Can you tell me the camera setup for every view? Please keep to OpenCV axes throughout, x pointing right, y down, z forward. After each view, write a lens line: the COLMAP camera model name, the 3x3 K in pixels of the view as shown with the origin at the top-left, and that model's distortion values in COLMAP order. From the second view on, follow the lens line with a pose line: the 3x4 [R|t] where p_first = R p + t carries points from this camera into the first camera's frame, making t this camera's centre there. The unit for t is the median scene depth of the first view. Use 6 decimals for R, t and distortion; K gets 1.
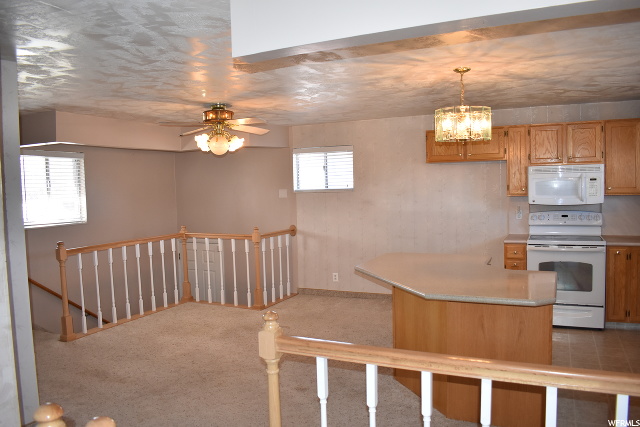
lens RADIAL K [[500.6, 0, 320.0], [0, 500.6, 213.5], [0, 0, 1]] dist [-0.086874, 0.003462]
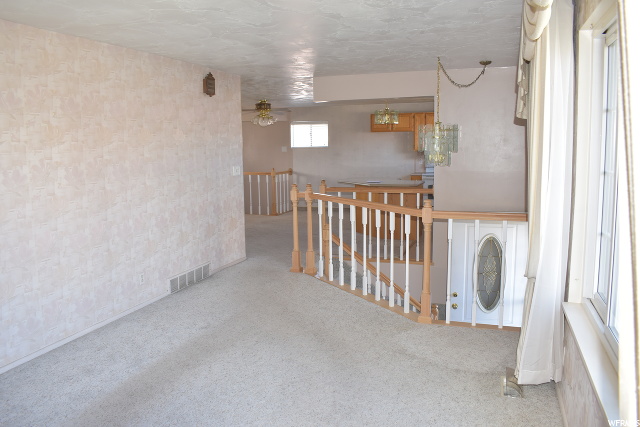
lens RADIAL K [[500.6, 0, 320.0], [0, 500.6, 213.5], [0, 0, 1]] dist [-0.086874, 0.003462]
pose [[0.994573, 0.000354, 0.104039, -0.134976], [-0.007549, 0.997604, 0.068776, 0.059917], [-0.103765, -0.069188, 0.992192, -0.683897]]
